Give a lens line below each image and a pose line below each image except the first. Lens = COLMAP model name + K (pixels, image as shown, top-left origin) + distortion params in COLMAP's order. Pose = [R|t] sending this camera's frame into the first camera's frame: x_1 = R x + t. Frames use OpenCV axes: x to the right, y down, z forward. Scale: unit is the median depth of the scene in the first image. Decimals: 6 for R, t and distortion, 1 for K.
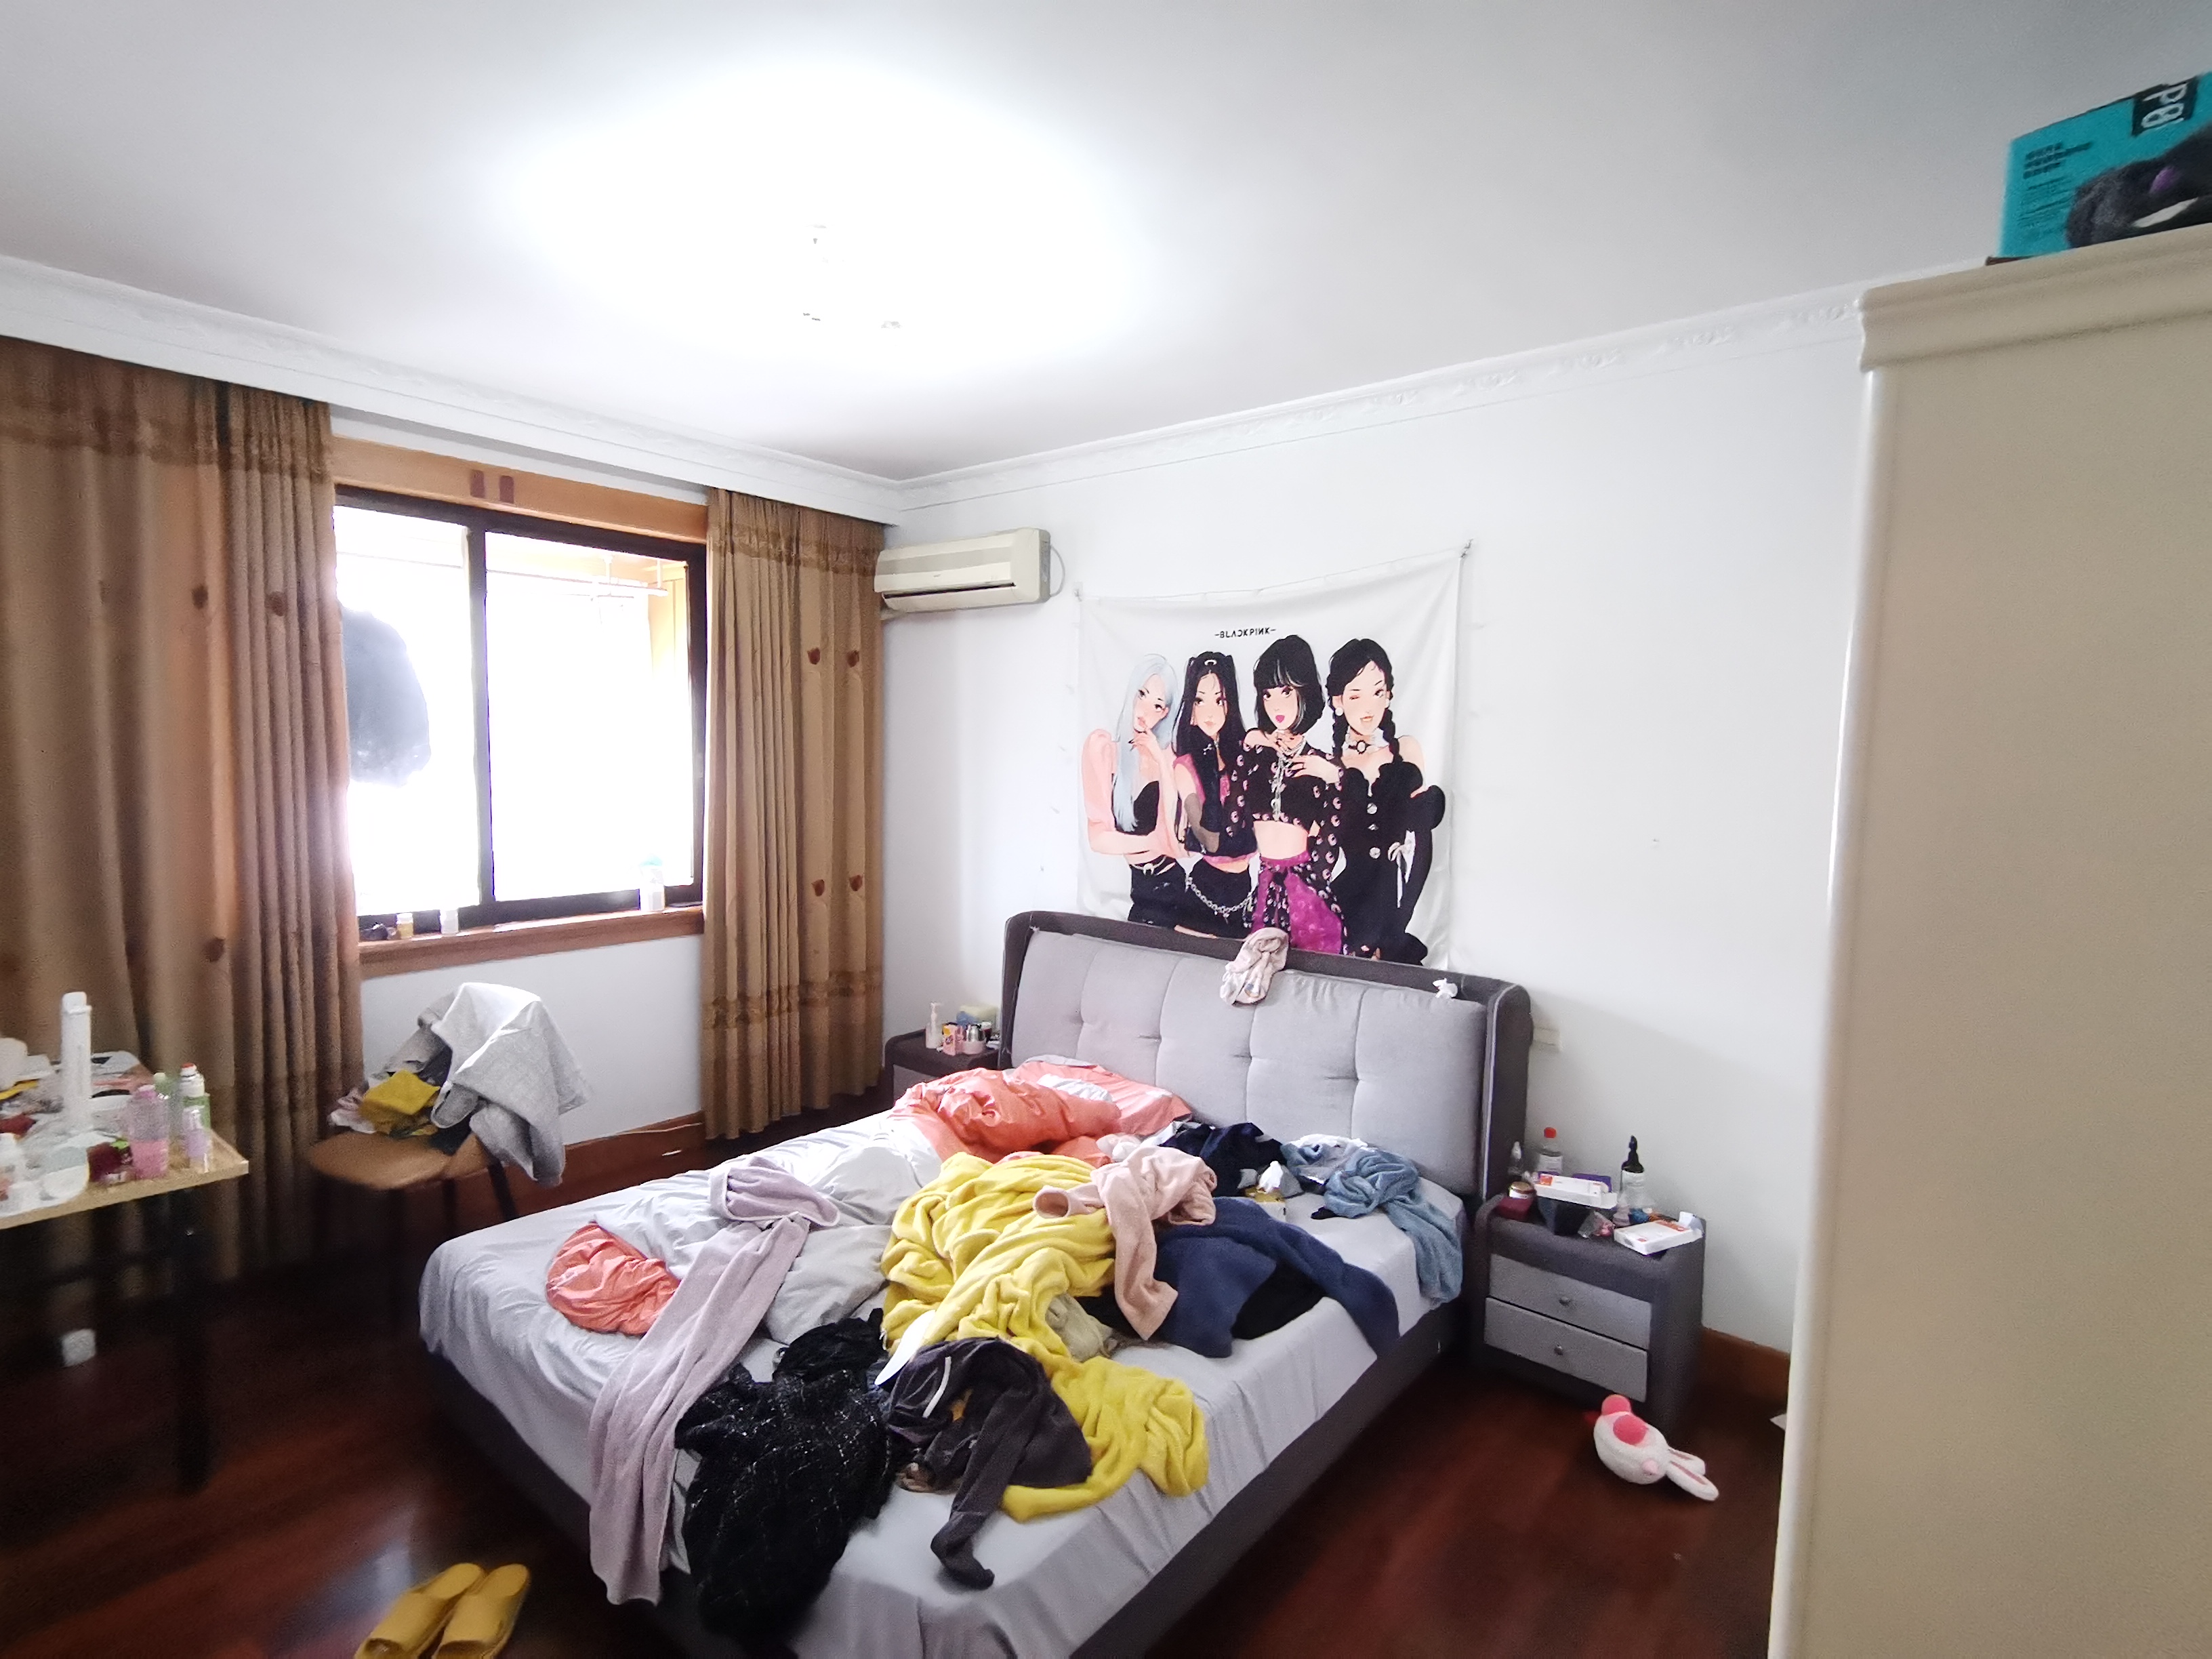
lens RADIAL K [[1093.0, 0, 1112.8], [0, 1093.0, 833.5], [0, 0, 1]] dist [0.020317, -0.016885]
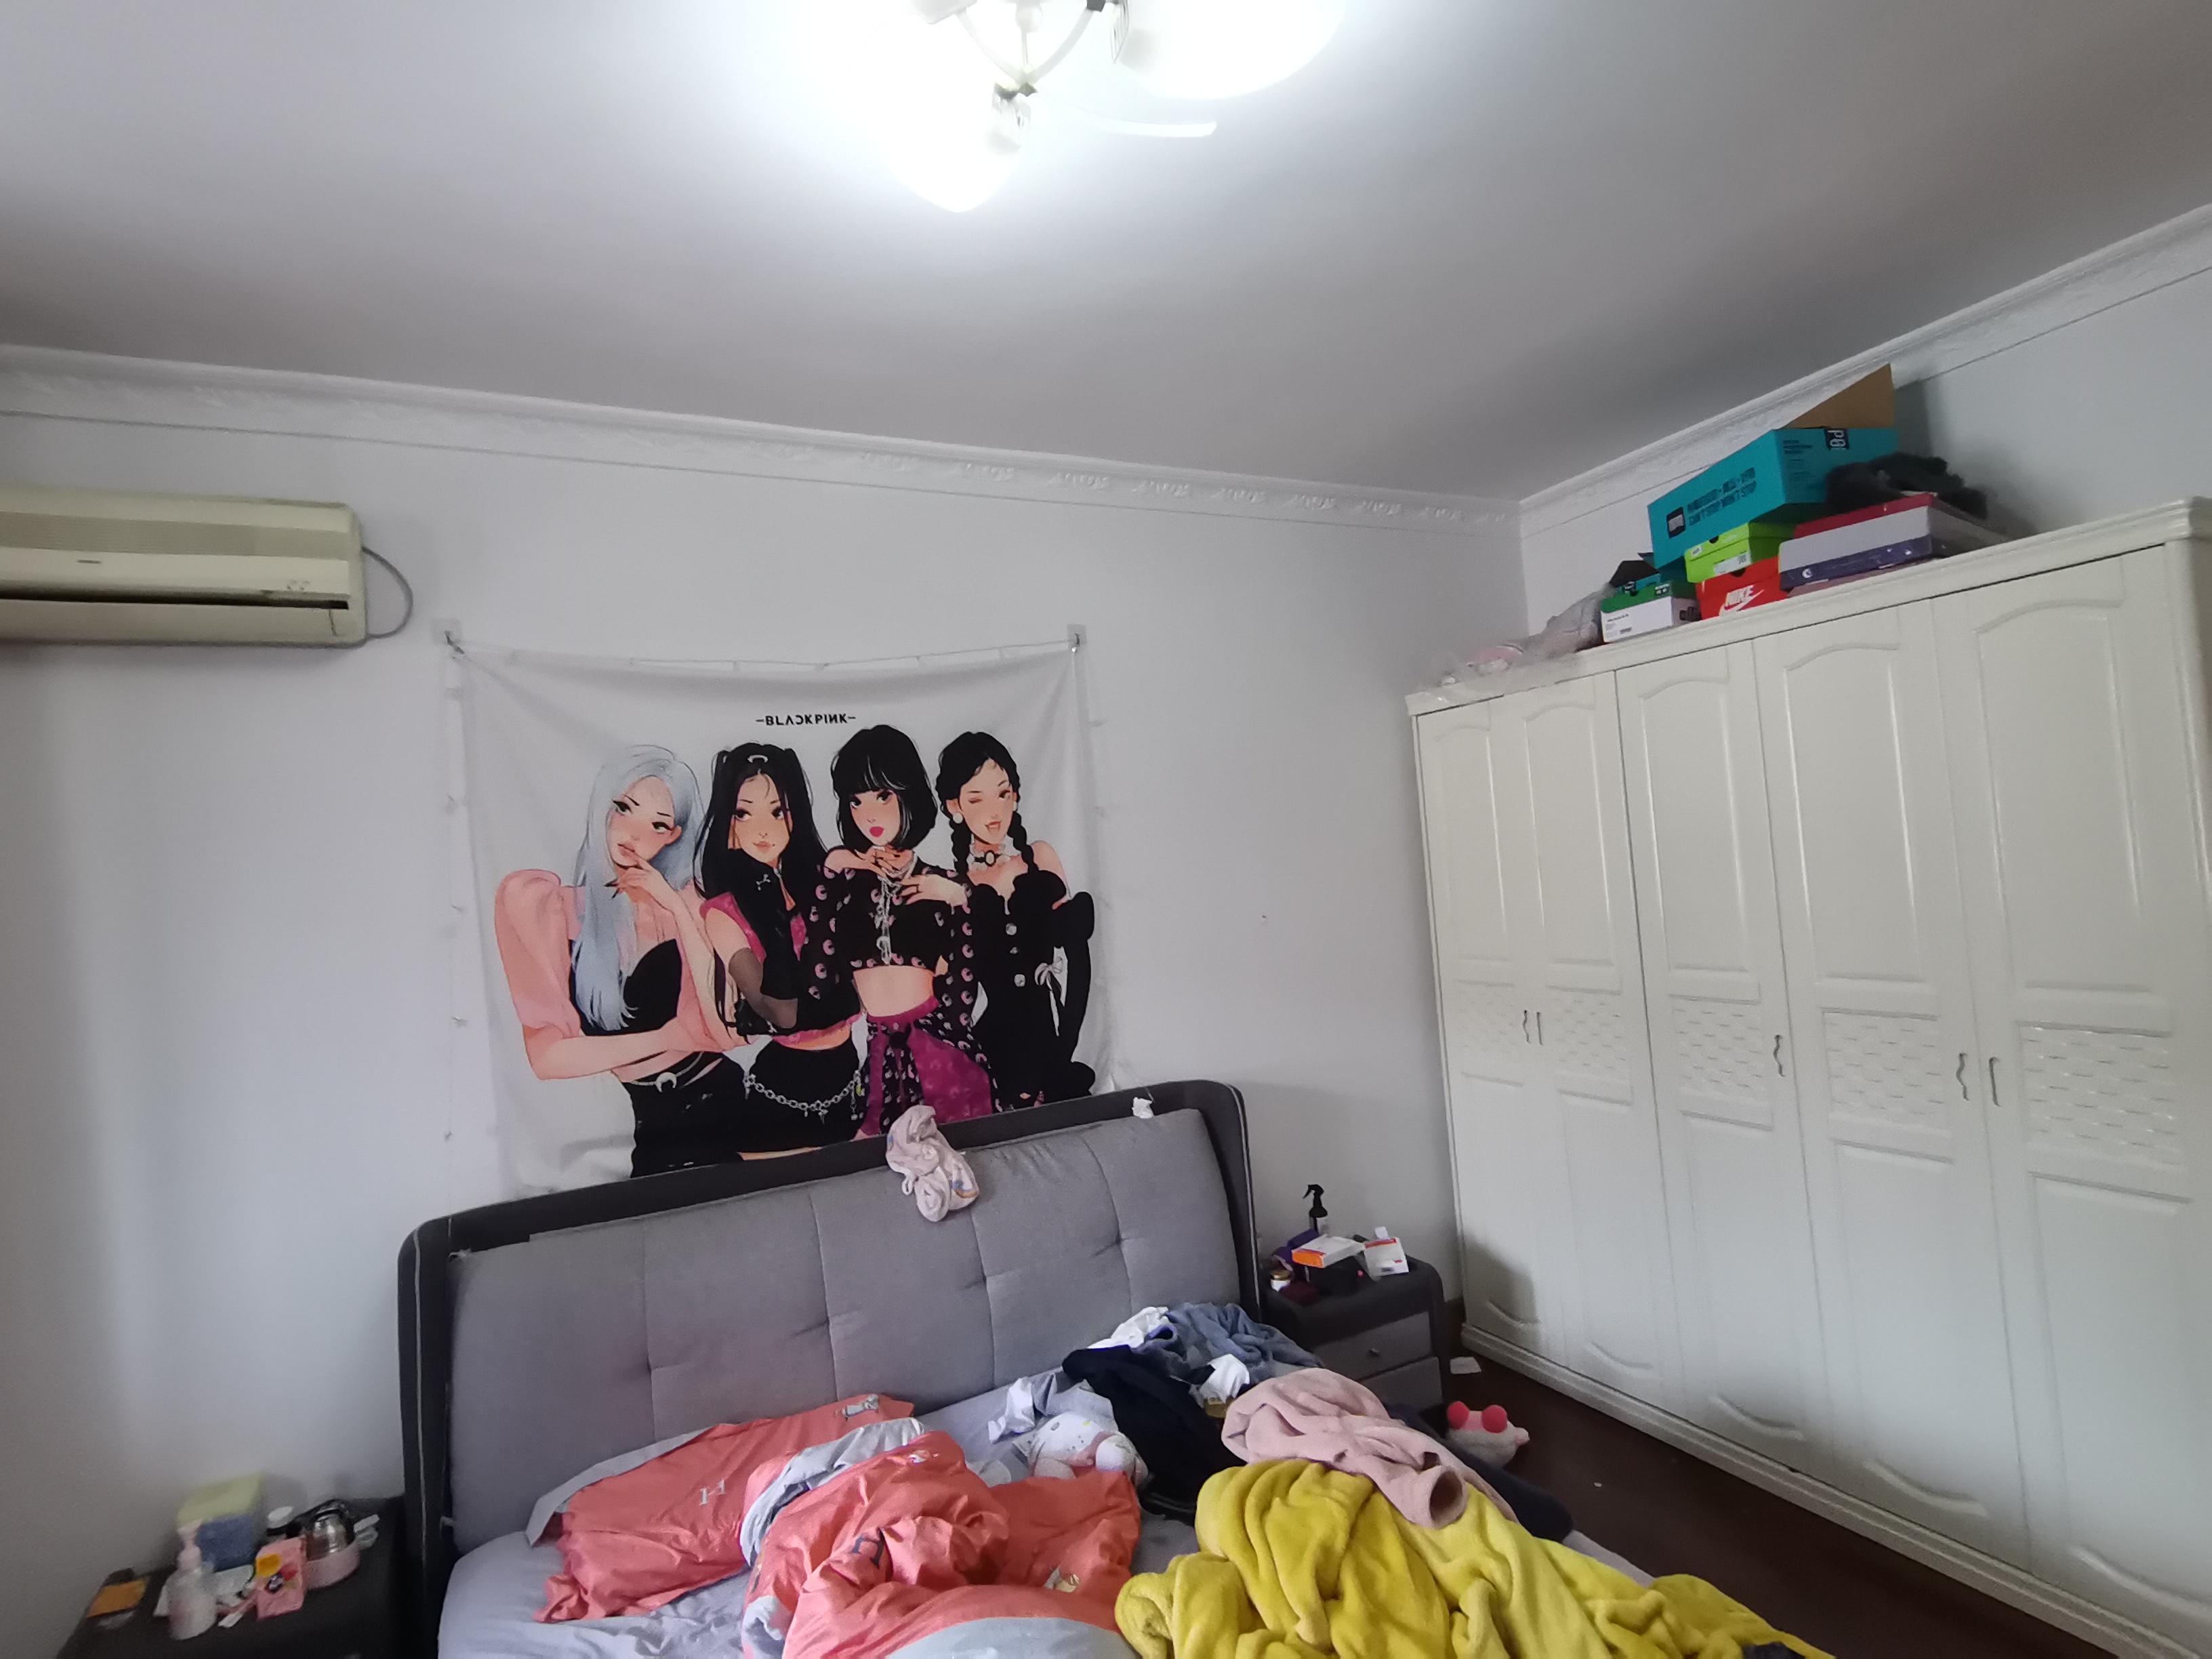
lens RADIAL K [[1093.0, 0, 1112.8], [0, 1093.0, 833.5], [0, 0, 1]] dist [0.020317, -0.016885]
pose [[0.411315, -0.026145, 0.911118, -0.479038], [0.160114, 0.986118, -0.043985, -0.043589], [-0.897320, 0.163974, 0.409792, 0.538556]]
